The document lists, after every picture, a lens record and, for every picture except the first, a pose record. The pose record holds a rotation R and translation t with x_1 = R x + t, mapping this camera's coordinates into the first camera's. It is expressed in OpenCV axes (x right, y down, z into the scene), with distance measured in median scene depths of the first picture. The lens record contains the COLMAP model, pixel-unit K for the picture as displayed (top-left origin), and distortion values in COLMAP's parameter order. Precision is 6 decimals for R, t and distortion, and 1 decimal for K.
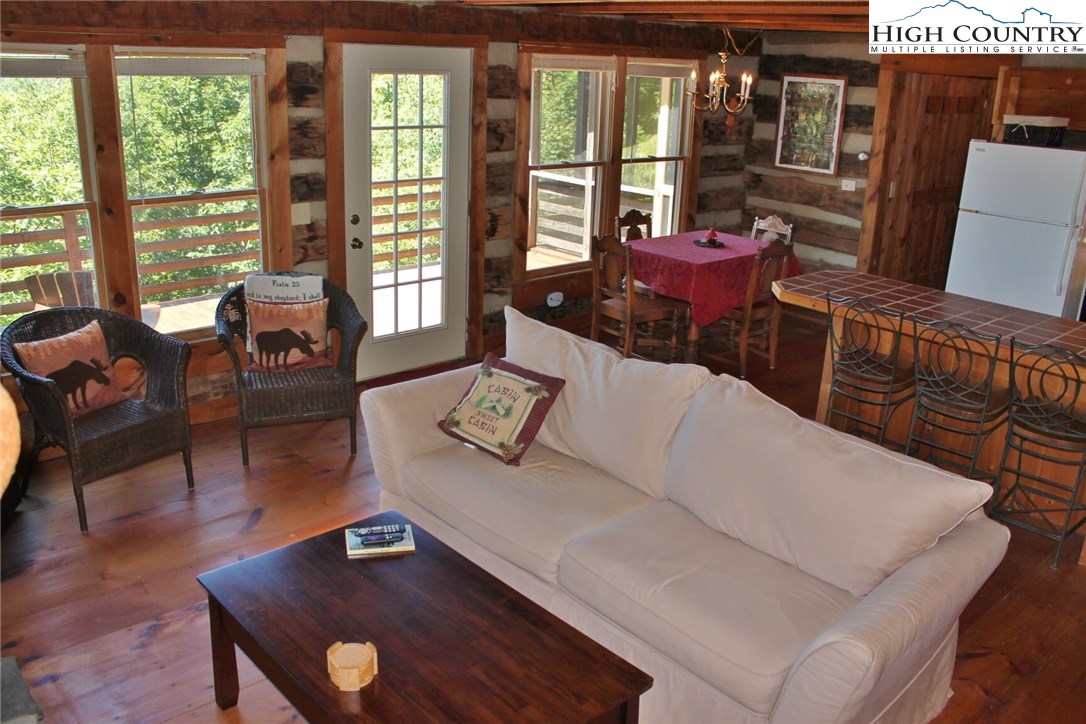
lens RADIAL K [[929.6, 0, 548.2], [0, 929.6, 365.6], [0, 0, 1]] dist [-0.146610, 0.122936]
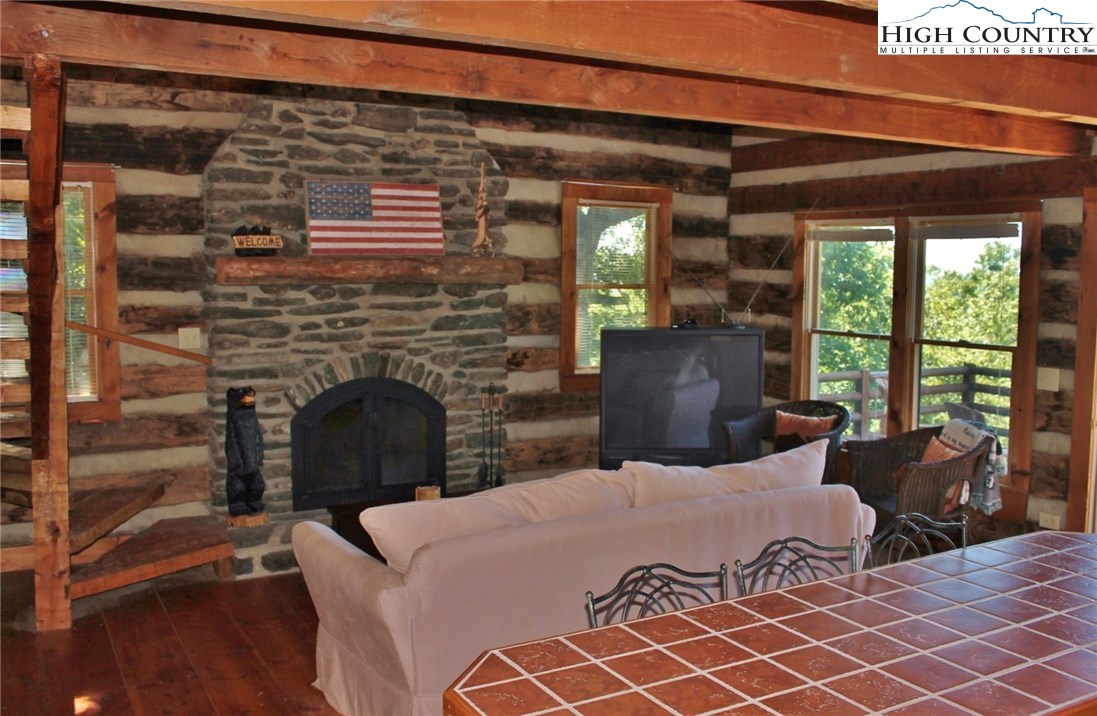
lens RADIAL K [[1025.7, 0, 556.6], [0, 1025.7, 365.7], [0, 0, 1]] dist [-0.109424, 0.000000]
pose [[-0.218608, 0.055331, -0.974243, 0.632775], [-0.325528, 0.937064, 0.126264, -0.105381], [0.919914, 0.344746, -0.186838, 0.528864]]
